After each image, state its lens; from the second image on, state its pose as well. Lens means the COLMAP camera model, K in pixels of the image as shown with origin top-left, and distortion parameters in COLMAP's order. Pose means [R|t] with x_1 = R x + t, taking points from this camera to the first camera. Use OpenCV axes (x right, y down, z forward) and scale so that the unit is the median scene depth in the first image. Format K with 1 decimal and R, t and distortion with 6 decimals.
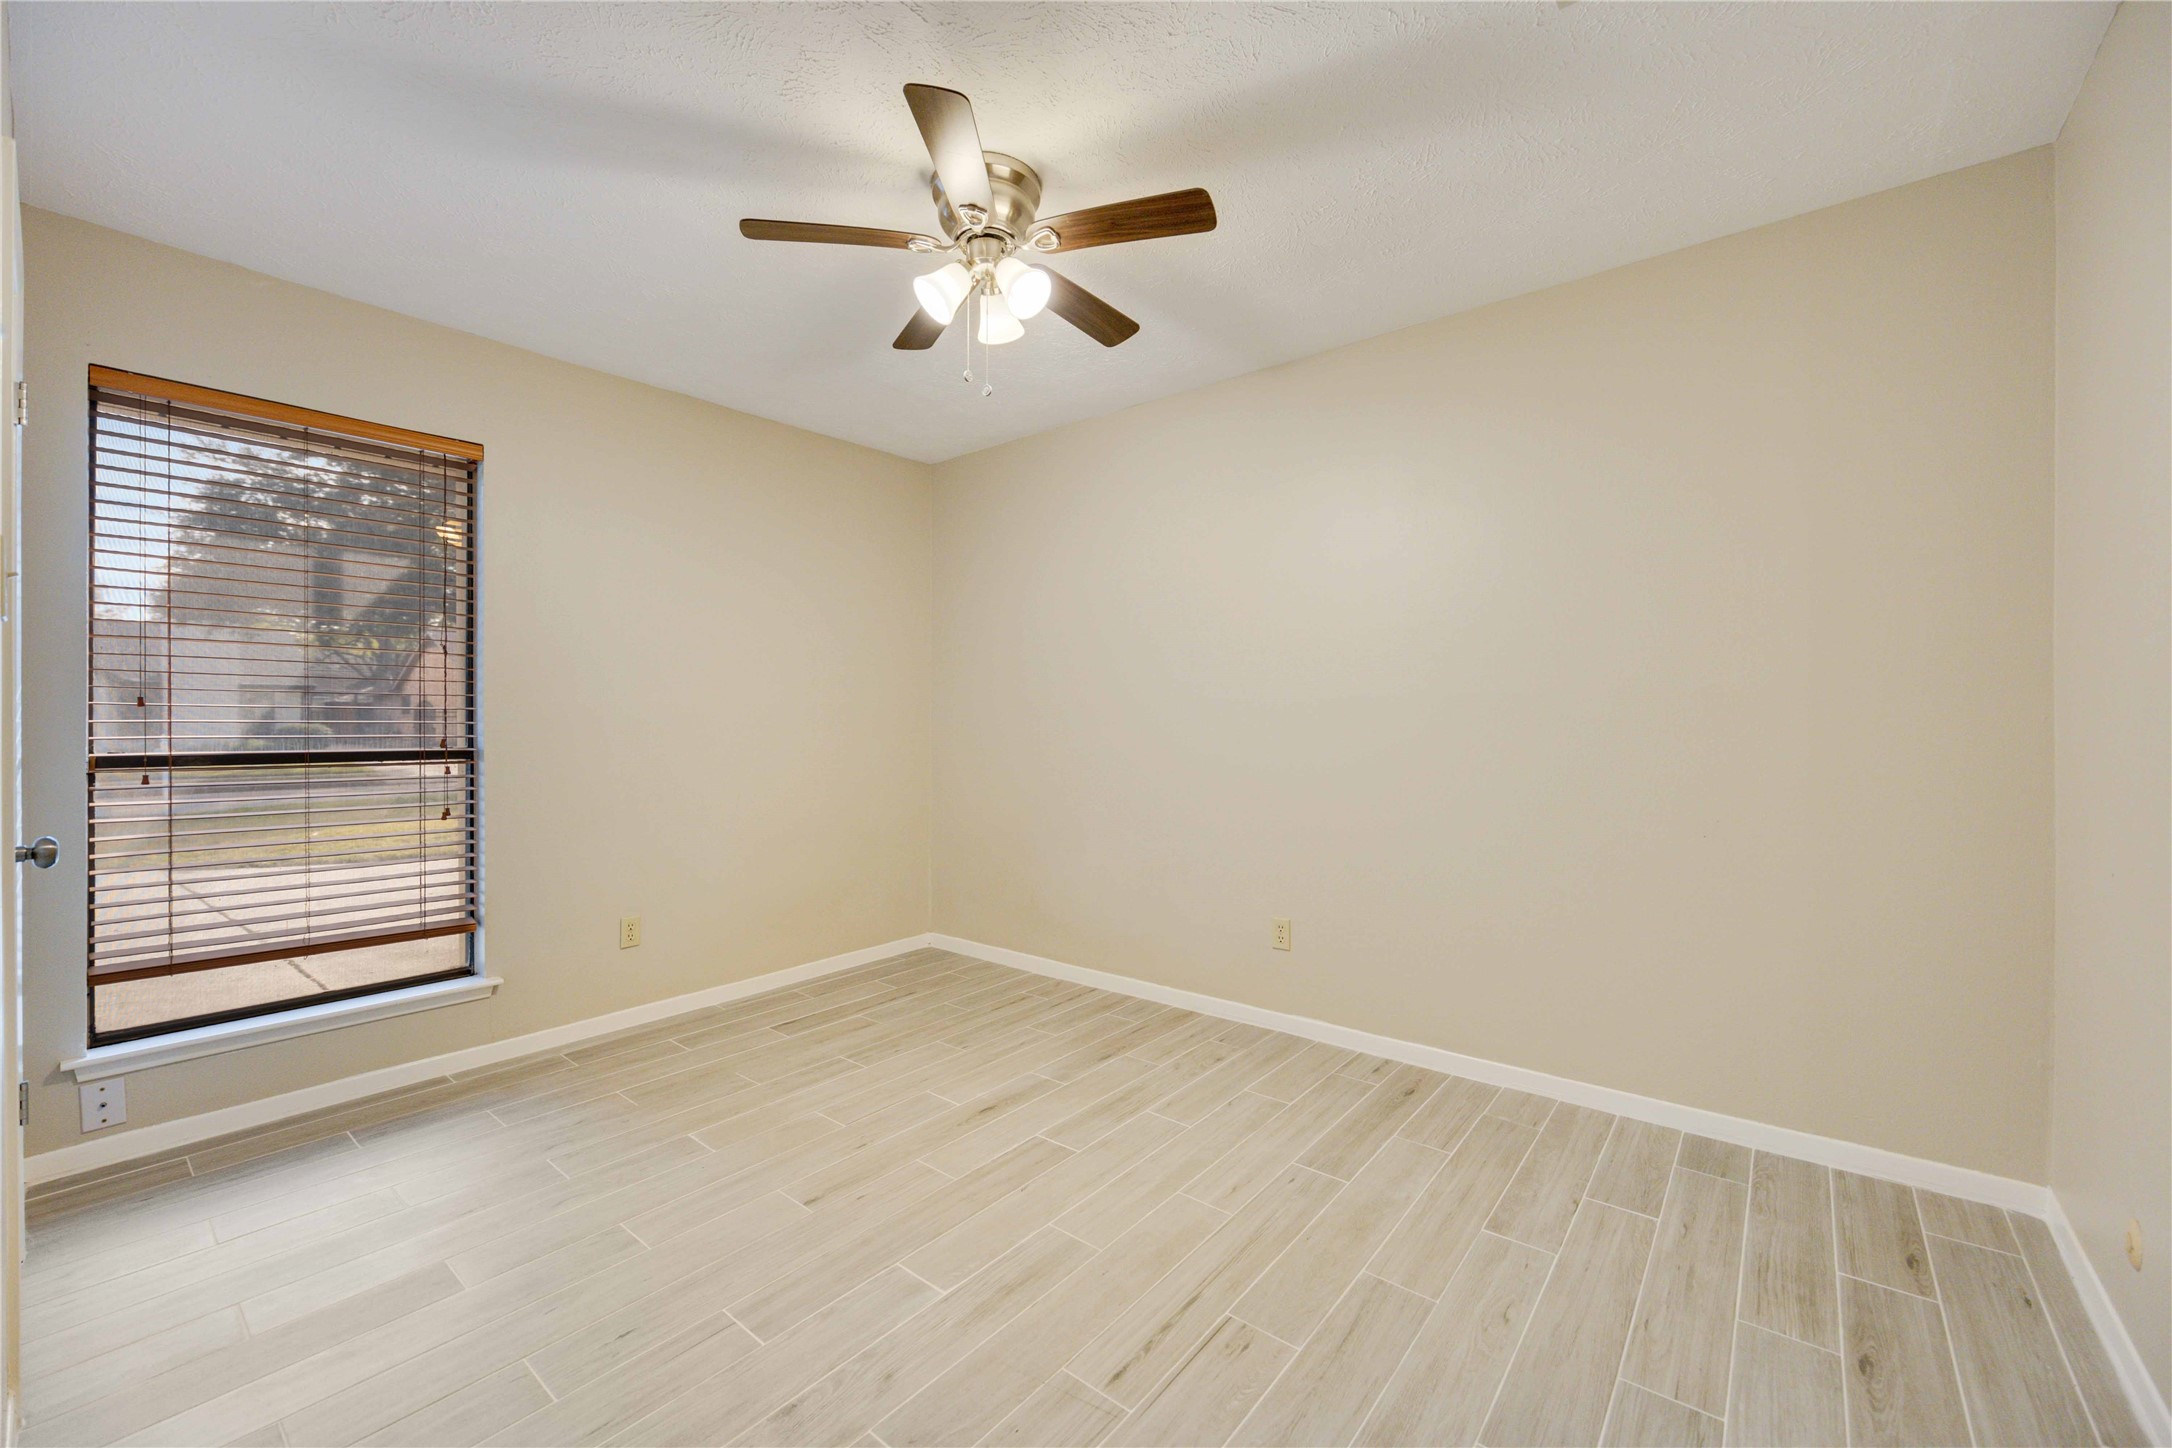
lens RADIAL K [[867.1, 0, 1084.2], [0, 867.1, 721.7], [0, 0, 1]] dist [-0.003198, 0.000062]
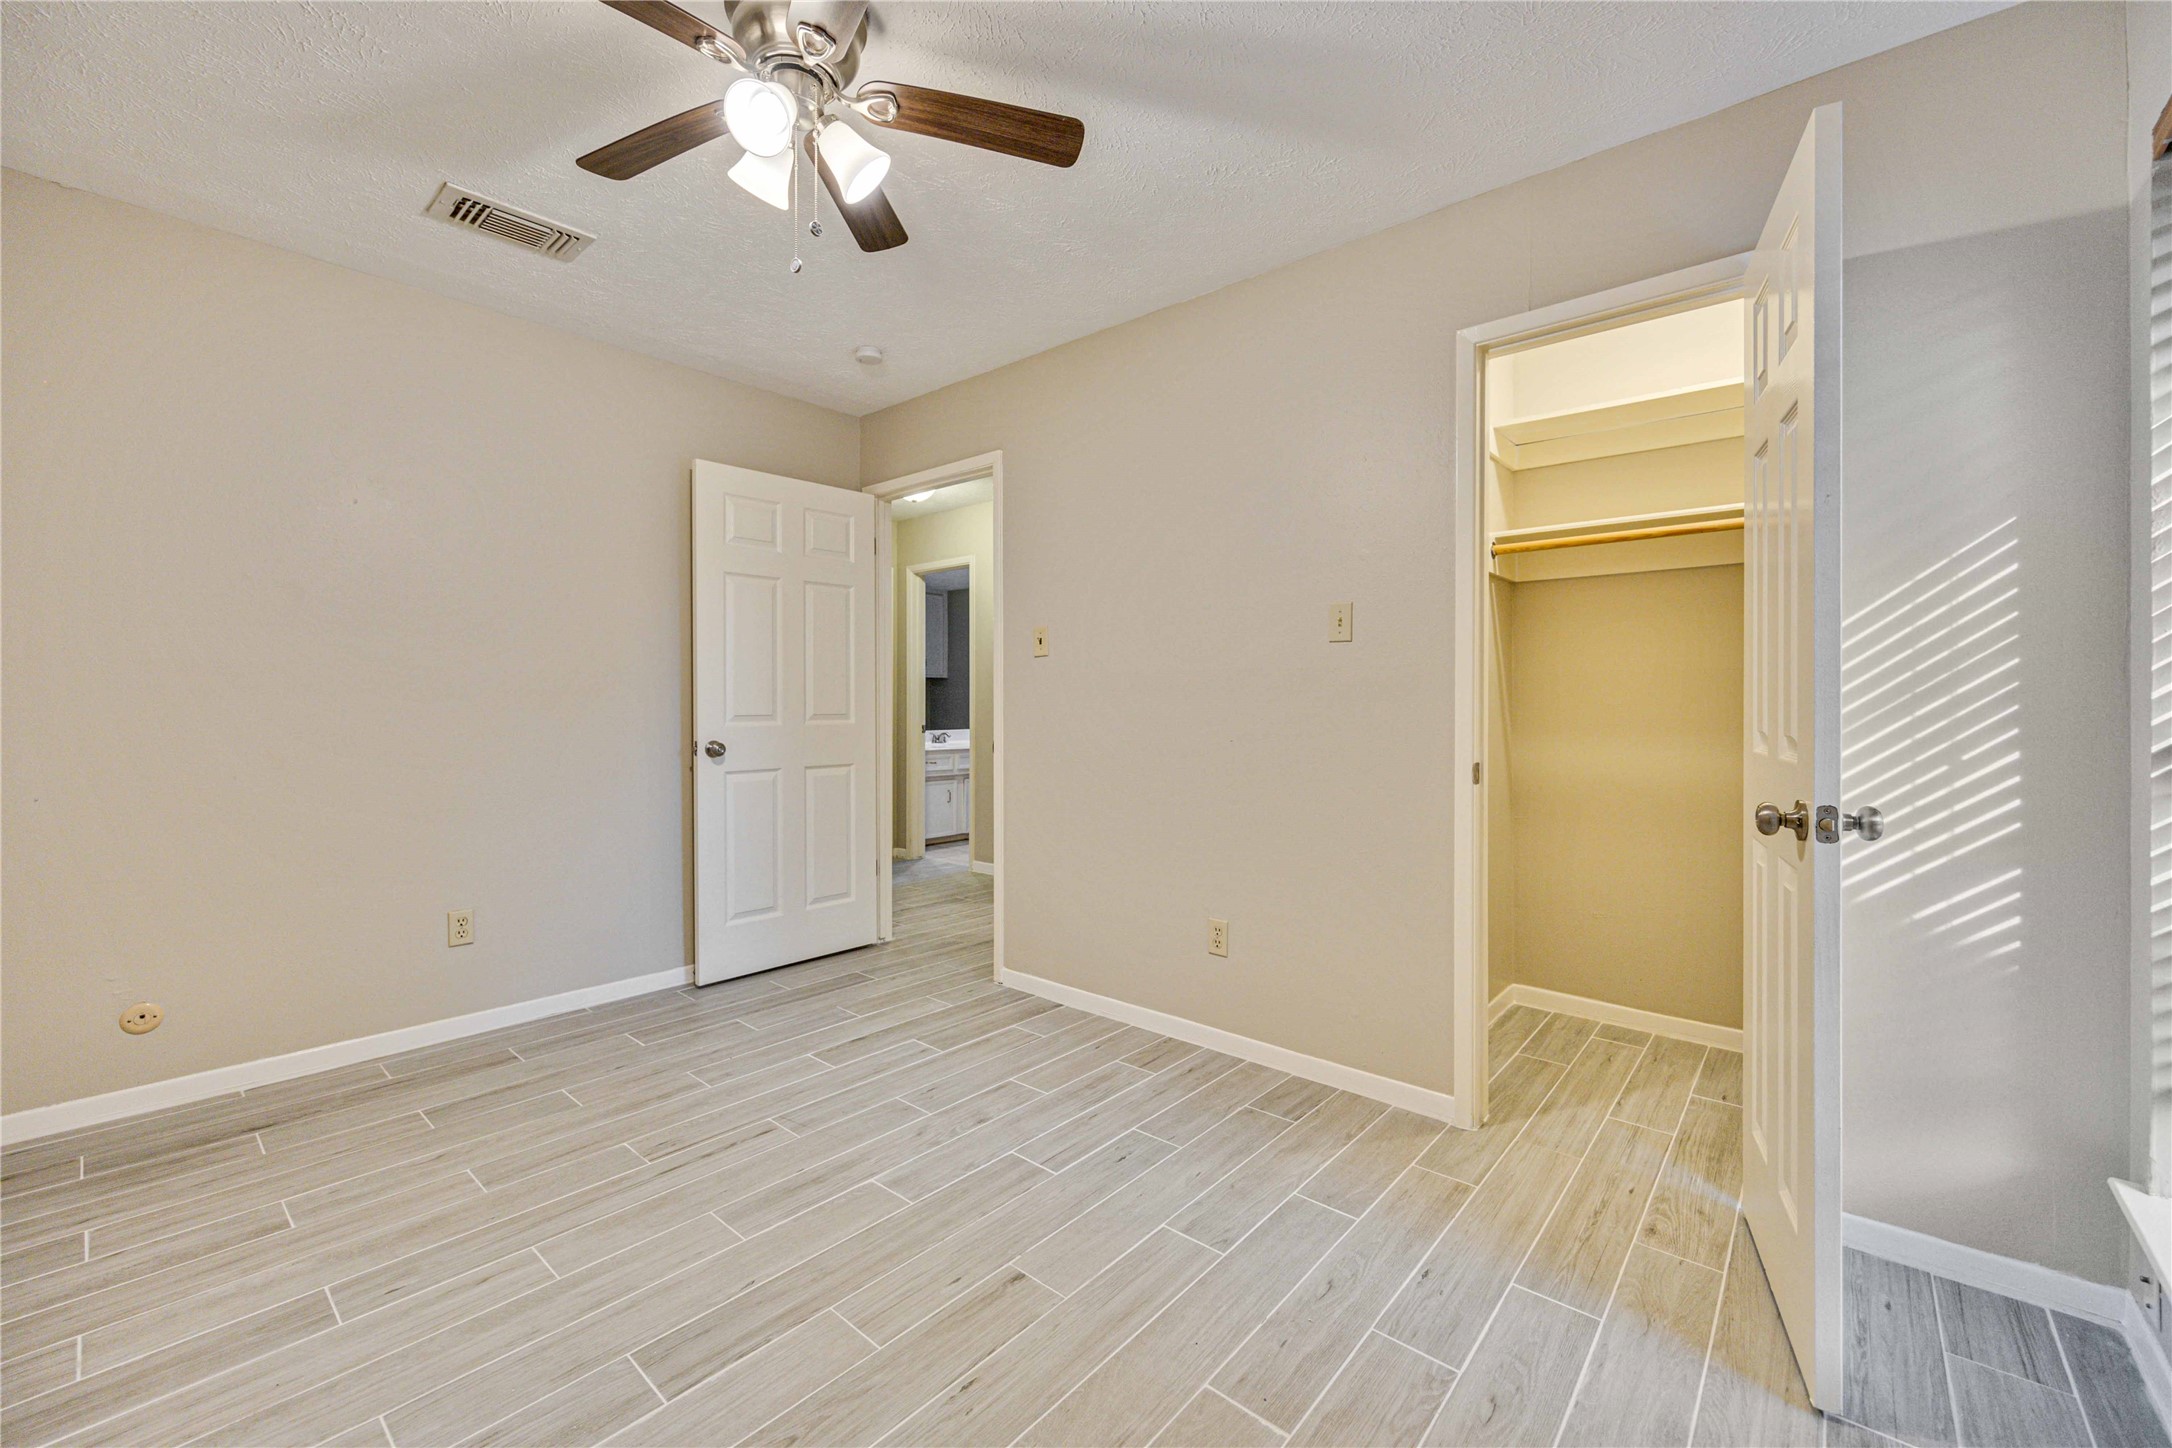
lens RADIAL K [[867.1, 0, 1084.2], [0, 867.1, 721.7], [0, 0, 1]] dist [-0.003198, 0.000062]
pose [[-0.999643, 0.001520, 0.026661, -0.458206], [0.002164, 0.999707, 0.024113, 0.017756], [-0.026616, 0.024162, -0.999354, 2.053893]]
